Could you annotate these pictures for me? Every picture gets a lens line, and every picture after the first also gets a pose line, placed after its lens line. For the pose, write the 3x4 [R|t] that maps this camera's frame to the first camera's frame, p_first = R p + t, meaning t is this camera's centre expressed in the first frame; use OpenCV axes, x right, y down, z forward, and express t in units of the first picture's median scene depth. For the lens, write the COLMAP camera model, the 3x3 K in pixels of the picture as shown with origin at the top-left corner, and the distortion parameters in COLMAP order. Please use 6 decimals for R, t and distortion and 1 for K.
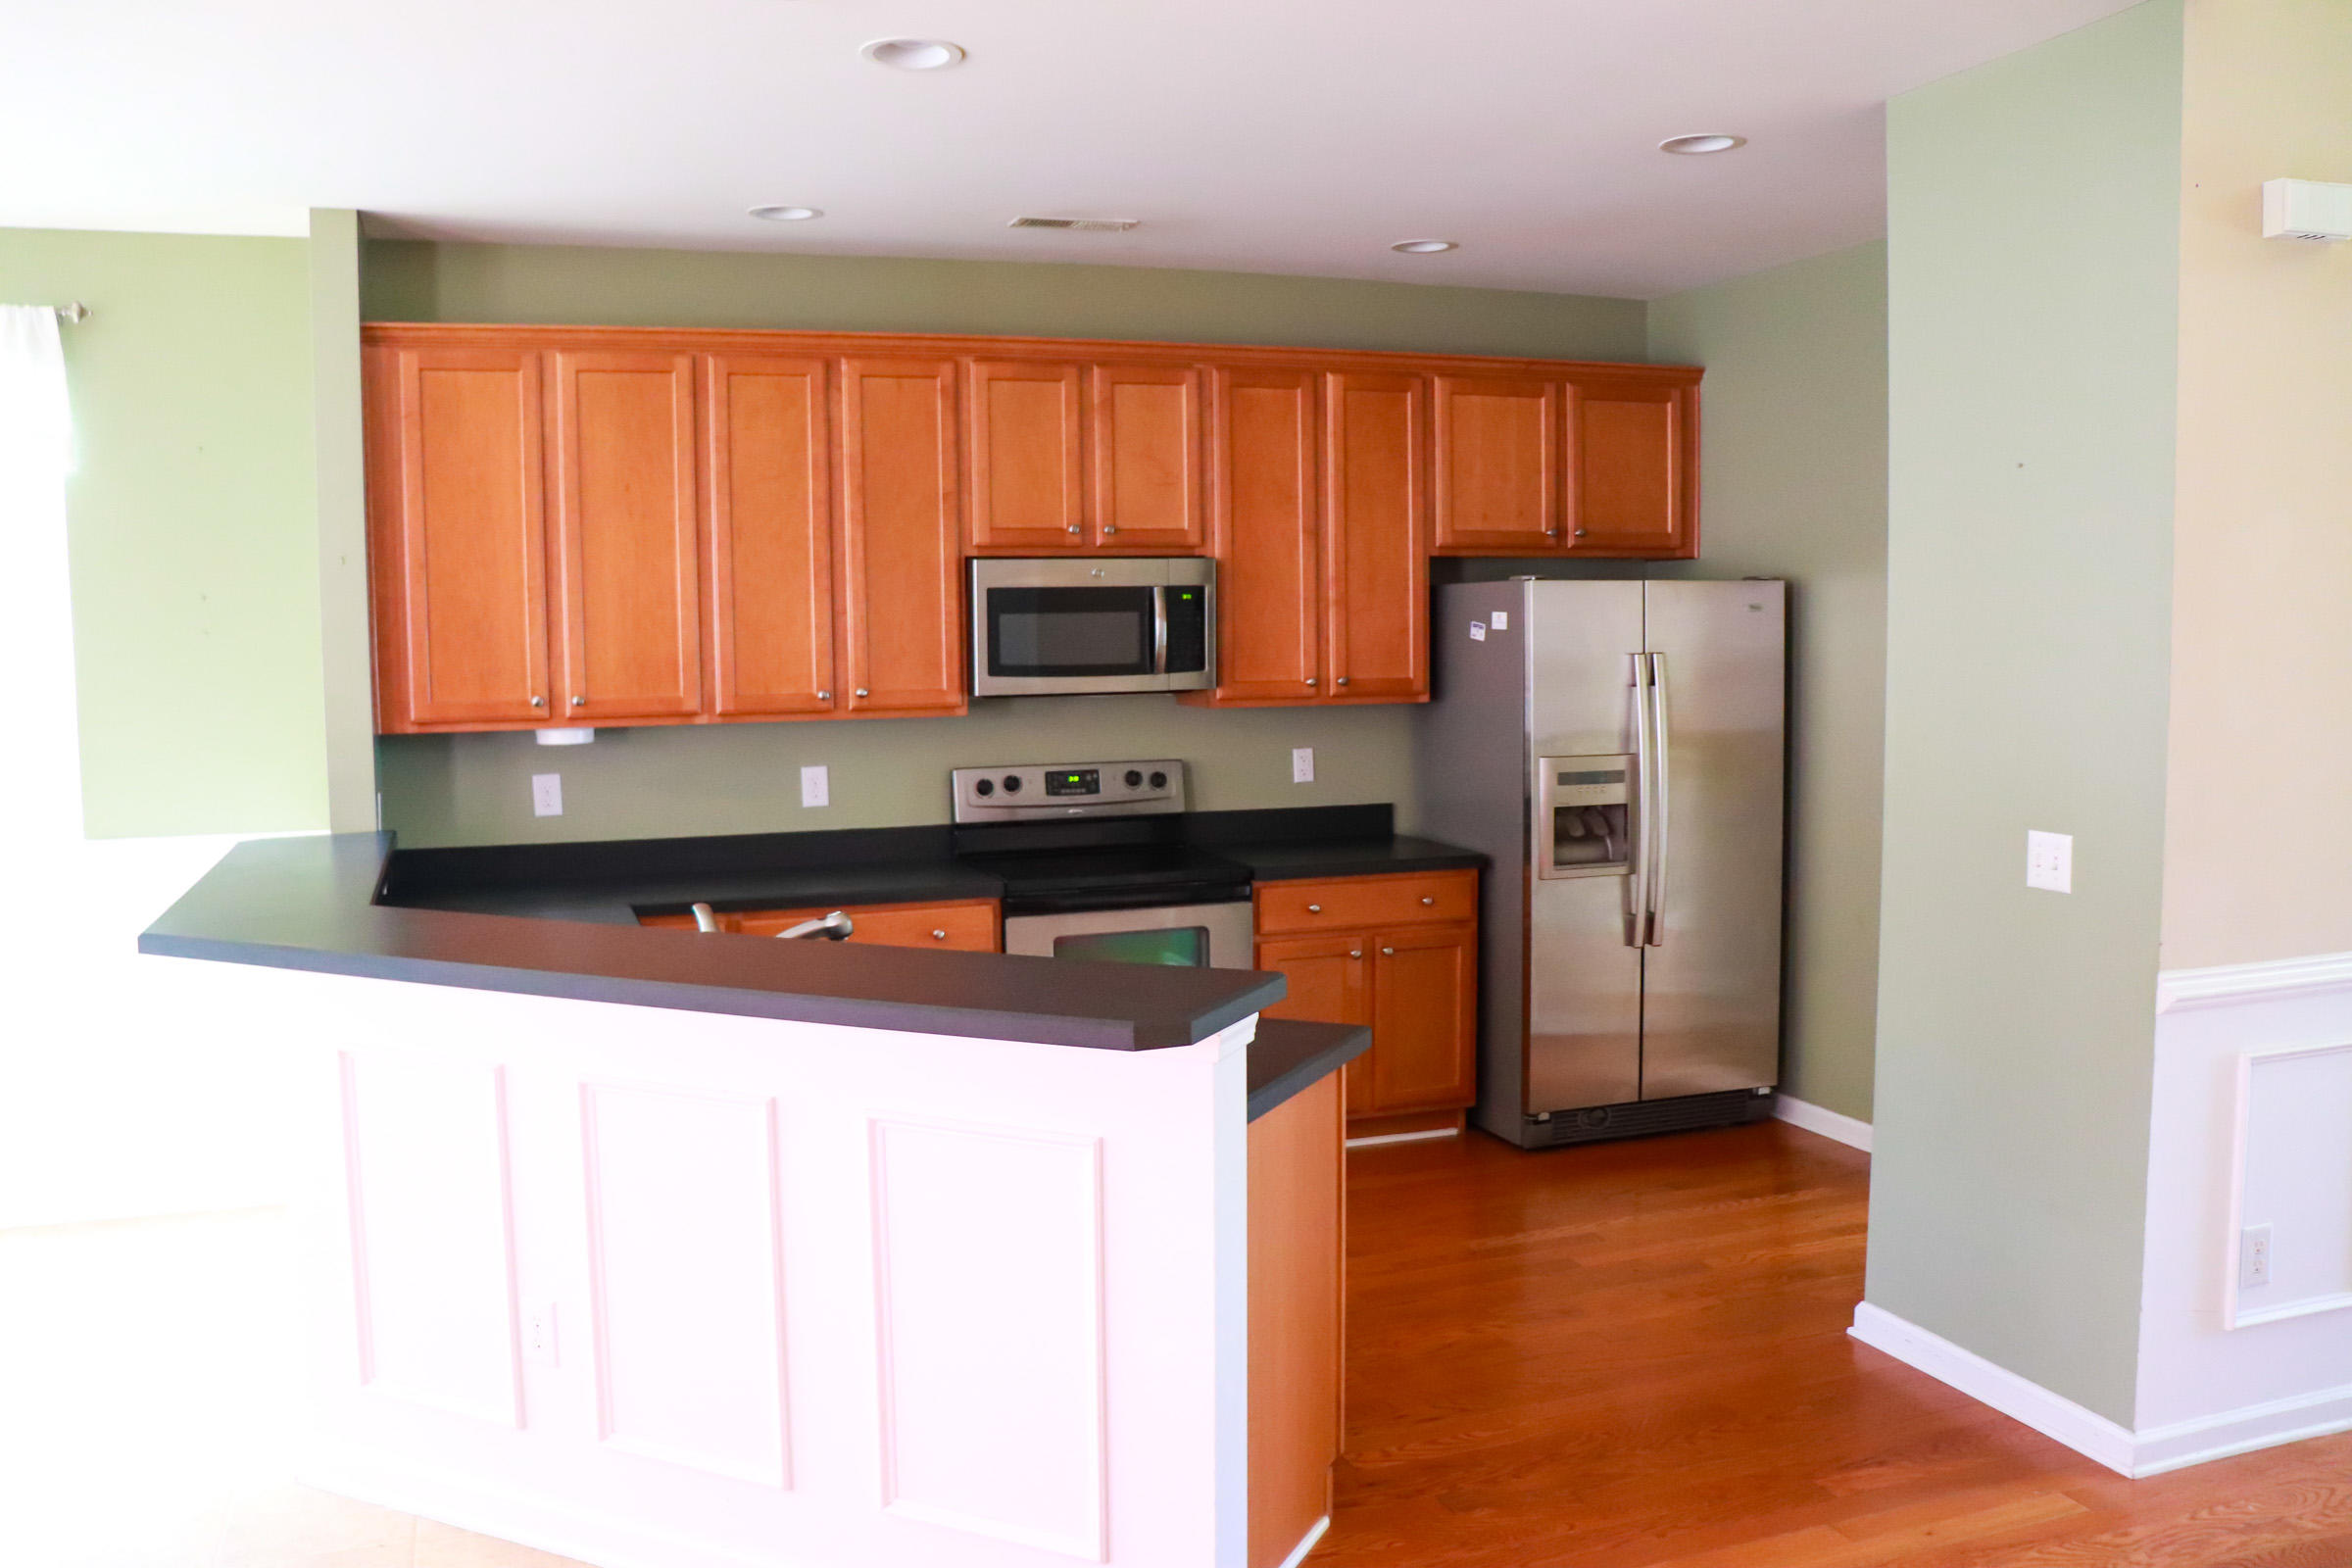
lens RADIAL K [[1899.2, 0, 1176.0], [0, 1899.2, 784.0], [0, 0, 1]] dist [-0.186353, 0.152859]
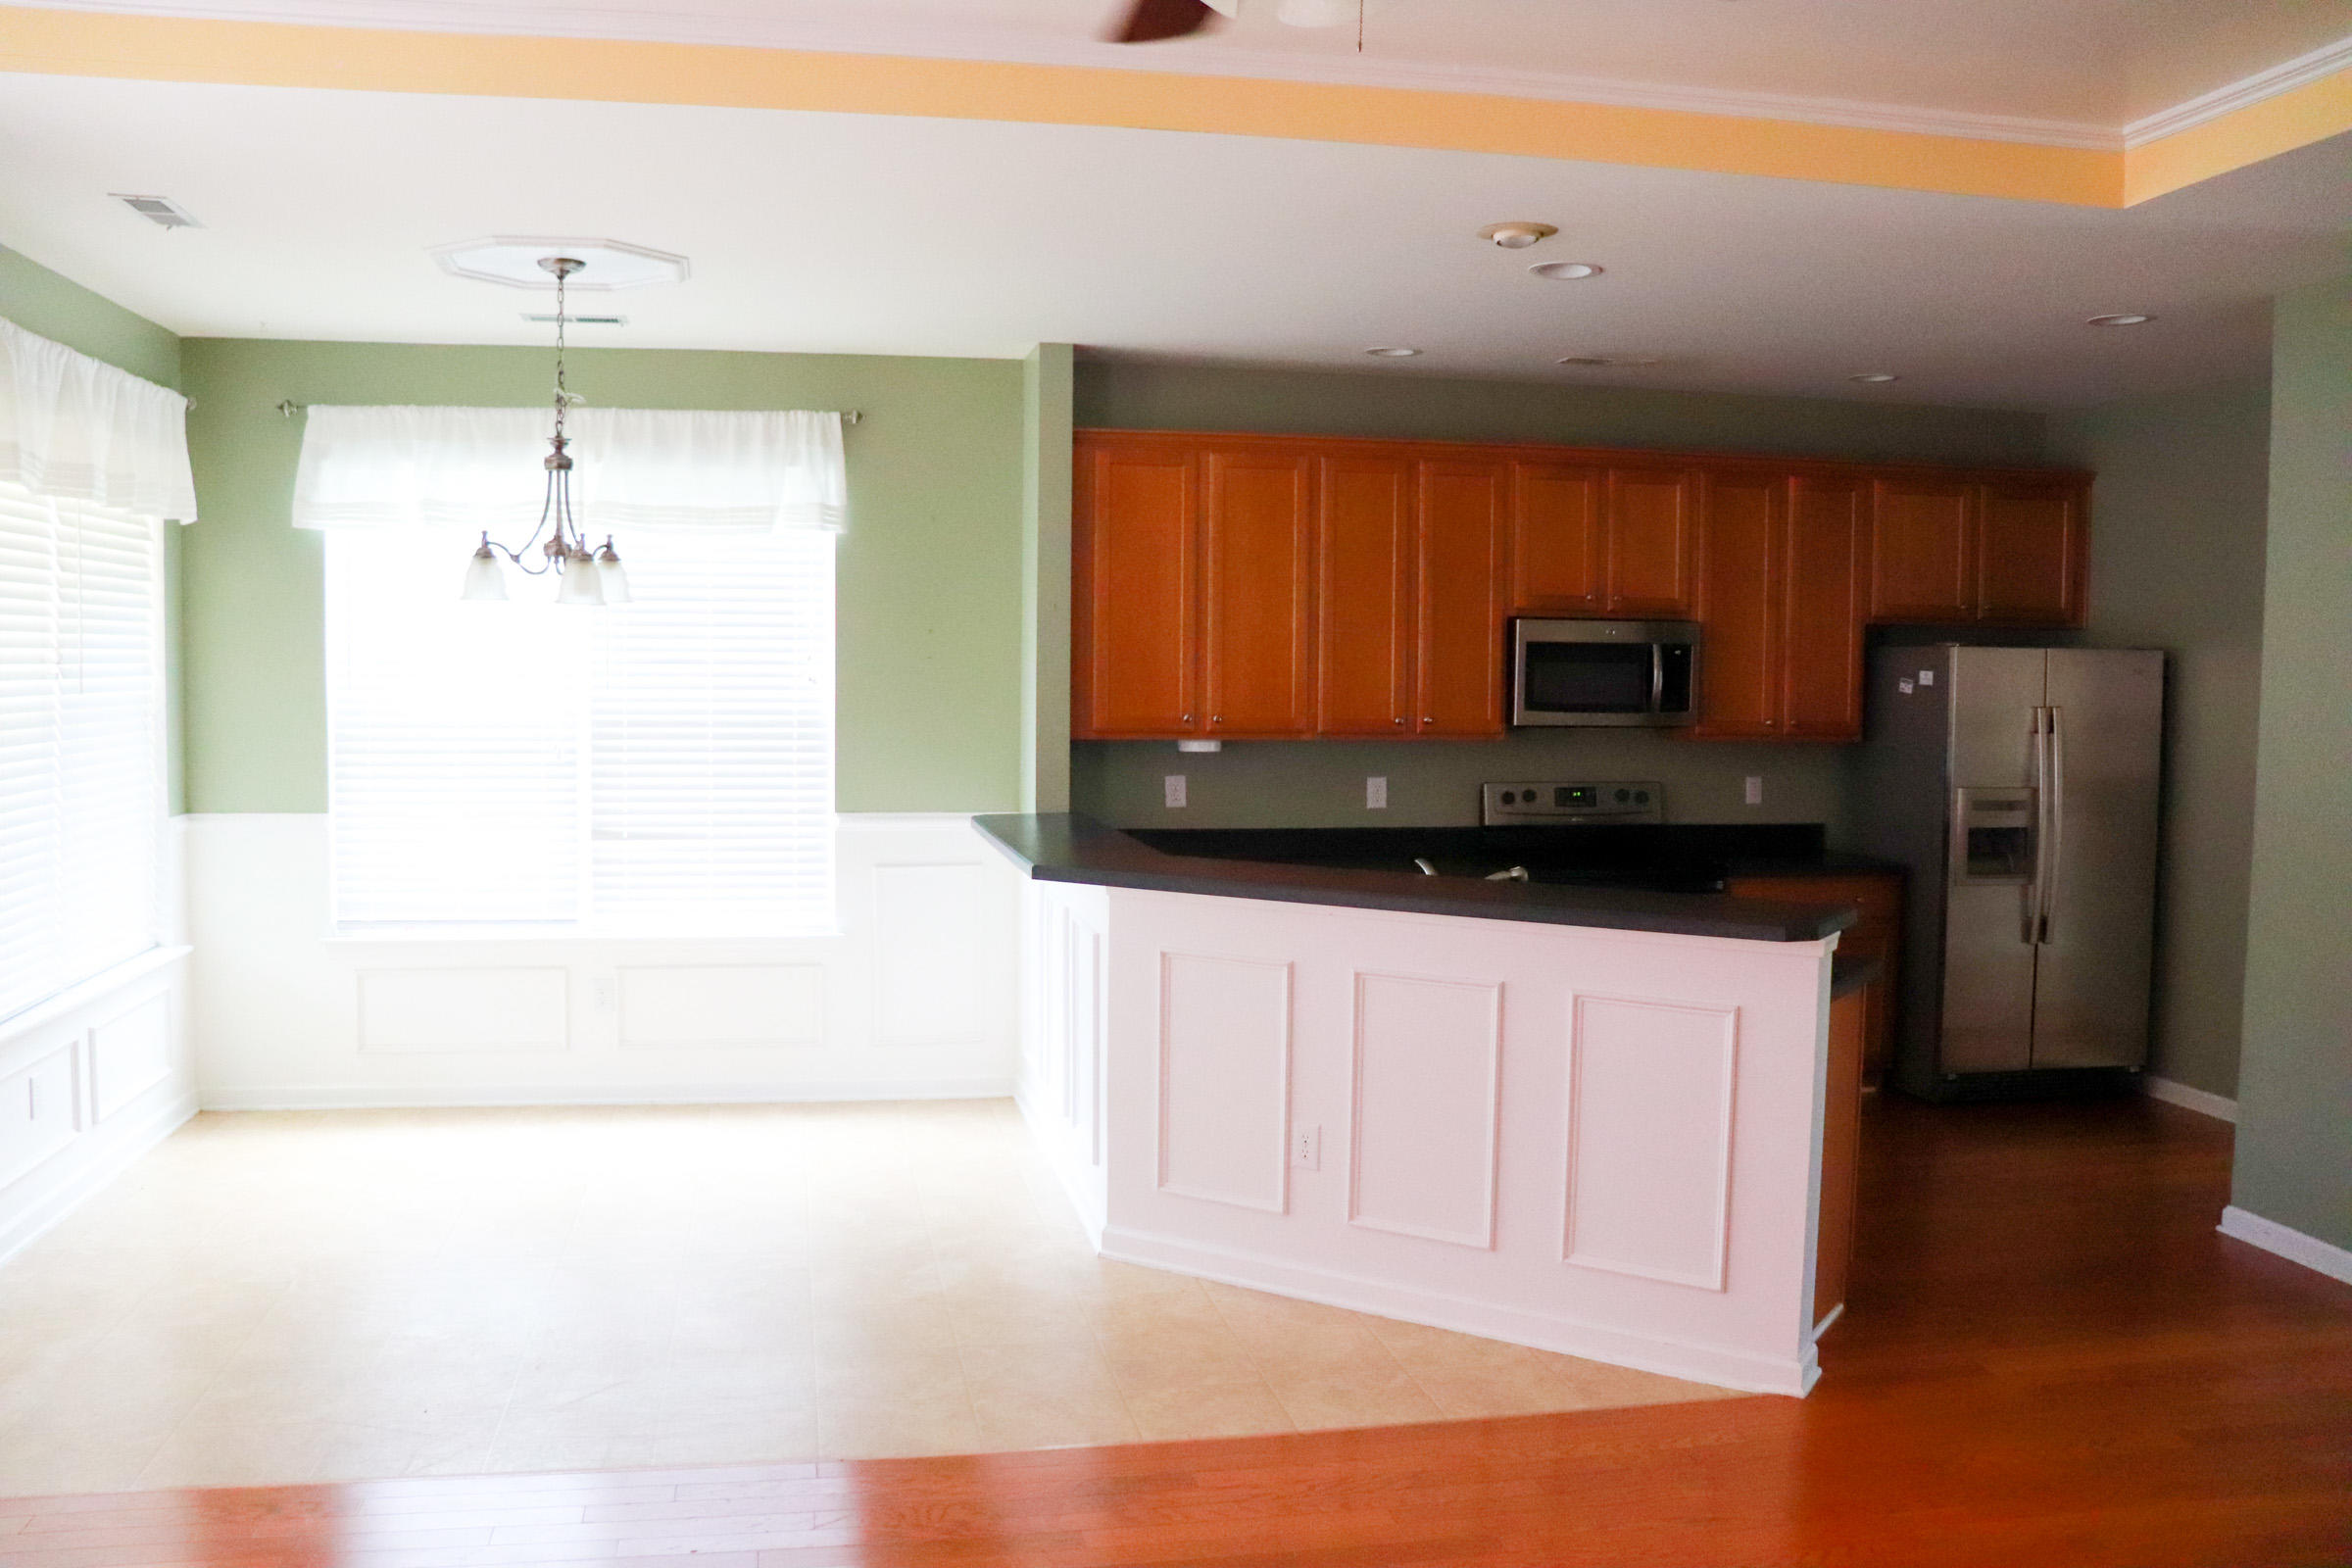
lens RADIAL K [[1899.2, 0, 1176.0], [0, 1899.2, 784.0], [0, 0, 1]] dist [-0.186353, 0.152859]
pose [[0.987391, 0.032318, -0.154966, -0.129654], [-0.035506, 0.999210, -0.017845, 0.023547], [0.154267, 0.023123, 0.987759, -0.288802]]
